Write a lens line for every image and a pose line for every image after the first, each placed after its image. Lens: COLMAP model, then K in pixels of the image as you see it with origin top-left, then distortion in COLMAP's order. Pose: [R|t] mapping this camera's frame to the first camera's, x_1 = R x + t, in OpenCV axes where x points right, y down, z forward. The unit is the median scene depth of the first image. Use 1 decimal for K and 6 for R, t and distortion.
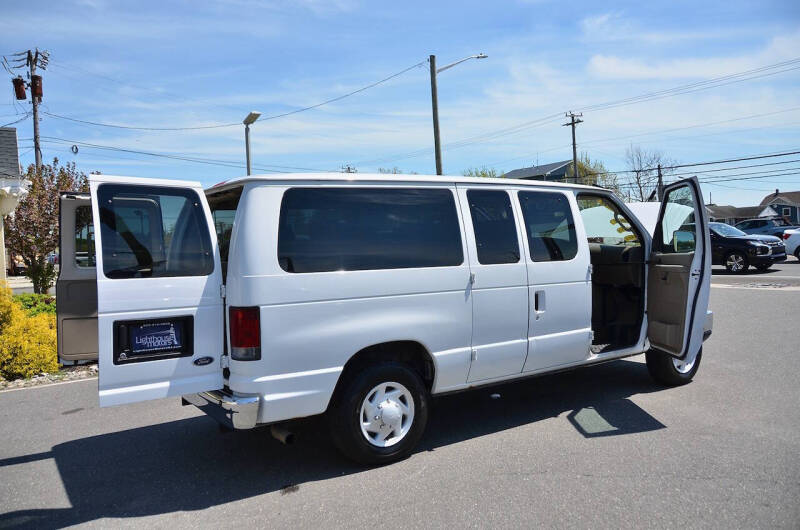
lens RADIAL K [[623.2, 0, 395.1], [0, 623.2, 263.2], [0, 0, 1]] dist [-0.019689, -0.016225]
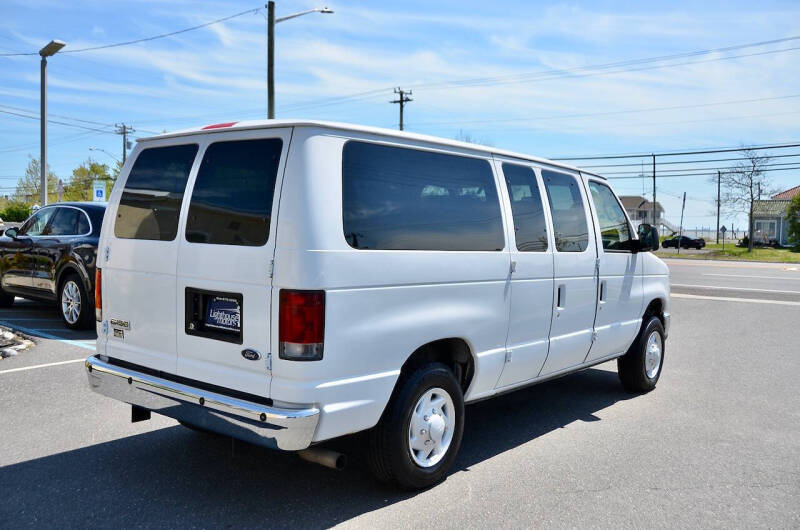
lens RADIAL K [[729.5, 0, 395.4], [0, 729.5, 264.5], [0, 0, 1]] dist [-0.010662, 0.000000]
pose [[0.953308, 0.042303, 0.299022, -0.337460], [-0.046100, 0.998921, 0.005653, 0.023643], [-0.298460, -0.019174, 0.954229, 0.094509]]
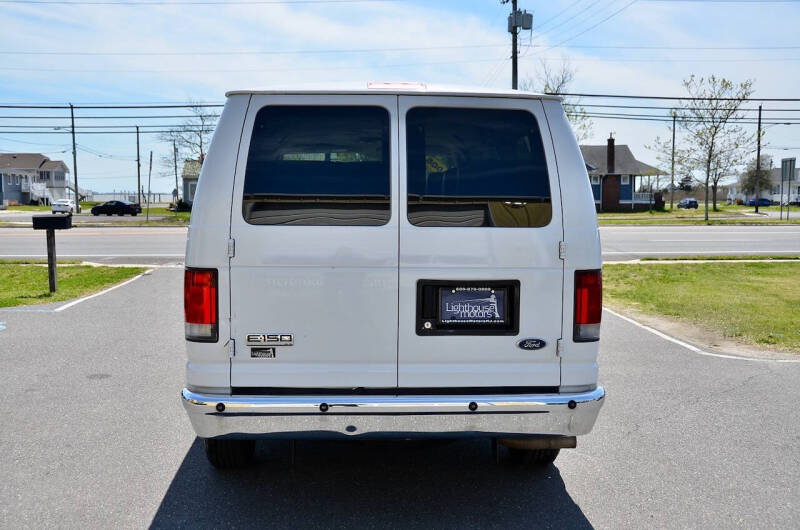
lens RADIAL K [[843.6, 0, 394.0], [0, 843.6, 271.3], [0, 0, 1]] dist [-0.023370, 0.000000]
pose [[0.500362, -0.035578, 0.865085, -1.037042], [0.008945, 0.999314, 0.035925, 0.027555], [-0.865770, -0.010237, 0.500337, 0.581003]]
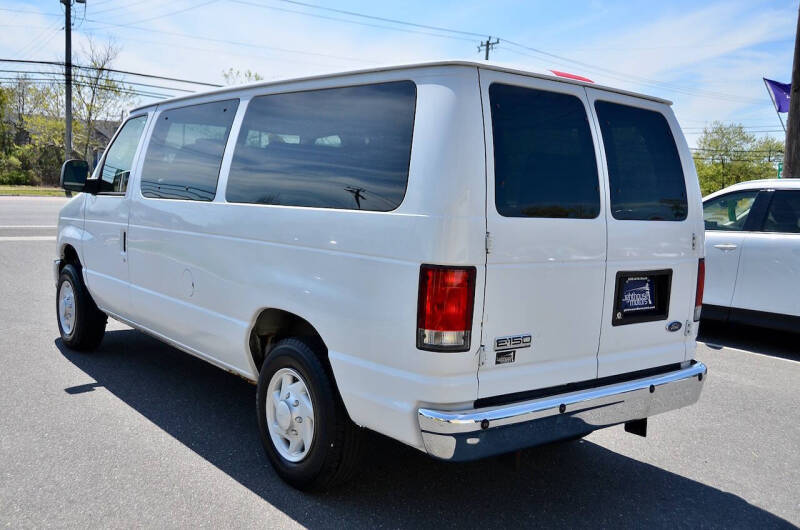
lens RADIAL K [[765.5, 0, 381.6], [0, 765.5, 263.3], [0, 0, 1]] dist [-0.019626, 0.000000]
pose [[-0.069075, -0.068376, 0.995265, -1.052561], [-0.005447, 0.997659, 0.068162, 0.006804], [-0.997597, -0.000713, -0.069286, 1.257195]]
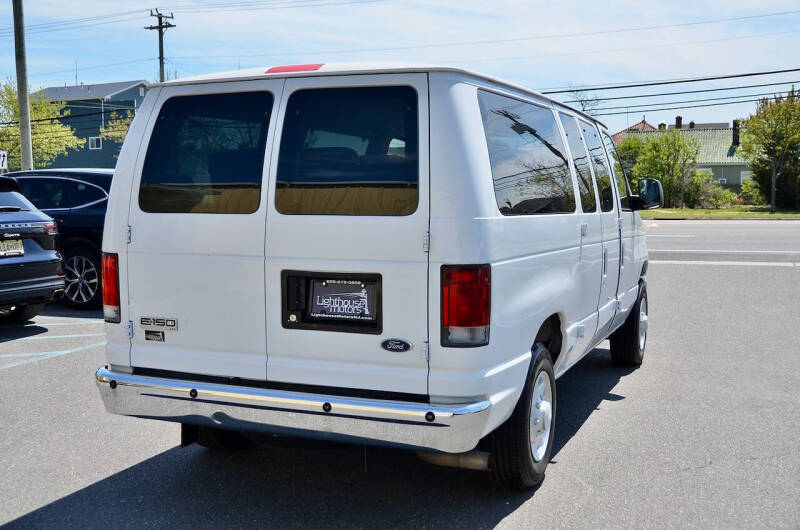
lens RADIAL K [[916.6, 0, 397.9], [0, 916.6, 266.5], [0, 0, 1]] dist [-0.016049, 0.000000]
pose [[0.835204, -0.013597, 0.549773, -0.695479], [-0.005180, 0.999455, 0.032587, 0.033881], [-0.549916, -0.030065, 0.834678, 0.198039]]
